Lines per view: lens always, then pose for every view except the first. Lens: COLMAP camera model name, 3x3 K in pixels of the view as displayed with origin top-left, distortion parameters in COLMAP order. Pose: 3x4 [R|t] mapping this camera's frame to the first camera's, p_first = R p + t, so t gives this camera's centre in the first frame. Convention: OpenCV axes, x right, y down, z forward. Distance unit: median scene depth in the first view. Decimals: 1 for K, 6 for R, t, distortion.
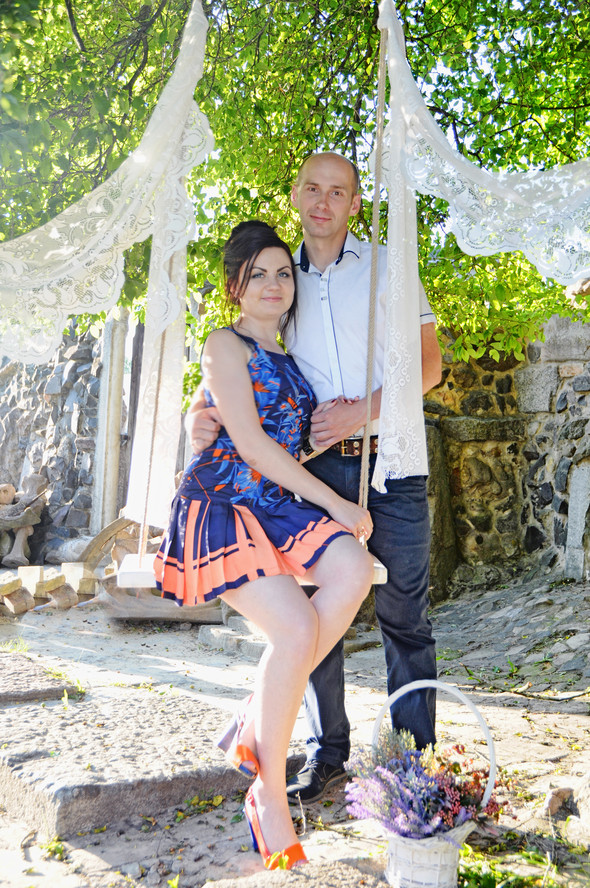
lens RADIAL K [[1075.4, 0, 293.6], [0, 1075.4, 442.3], [0, 0, 1]] dist [0.070434, 0.000000]
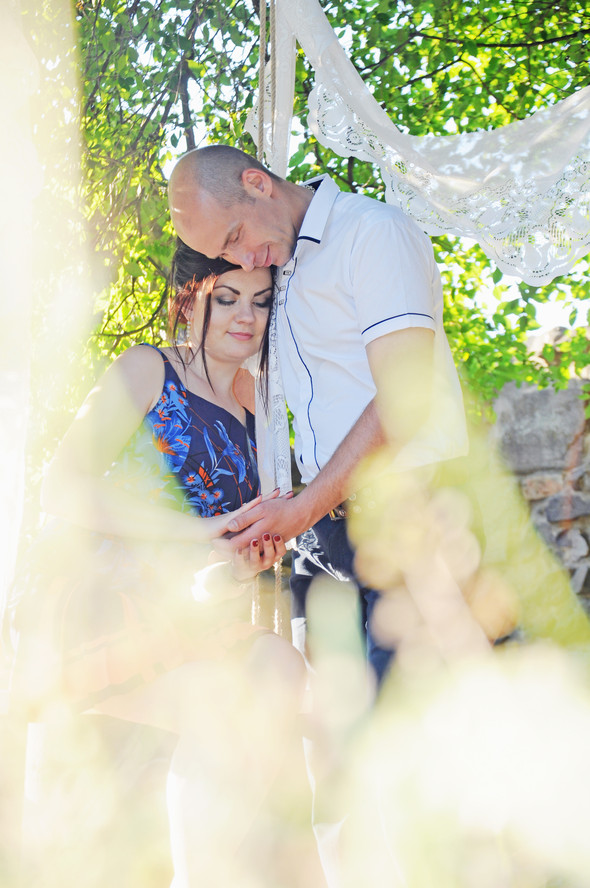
lens RADIAL K [[2353.6, 0, 295.6], [0, 2353.6, 444.7], [0, 0, 1]] dist [0.413596, 0.000000]
pose [[0.989763, -0.006300, 0.142580, -0.069737], [0.024553, 0.991647, -0.126623, 0.088839], [-0.140592, 0.128828, 0.981650, -0.292741]]
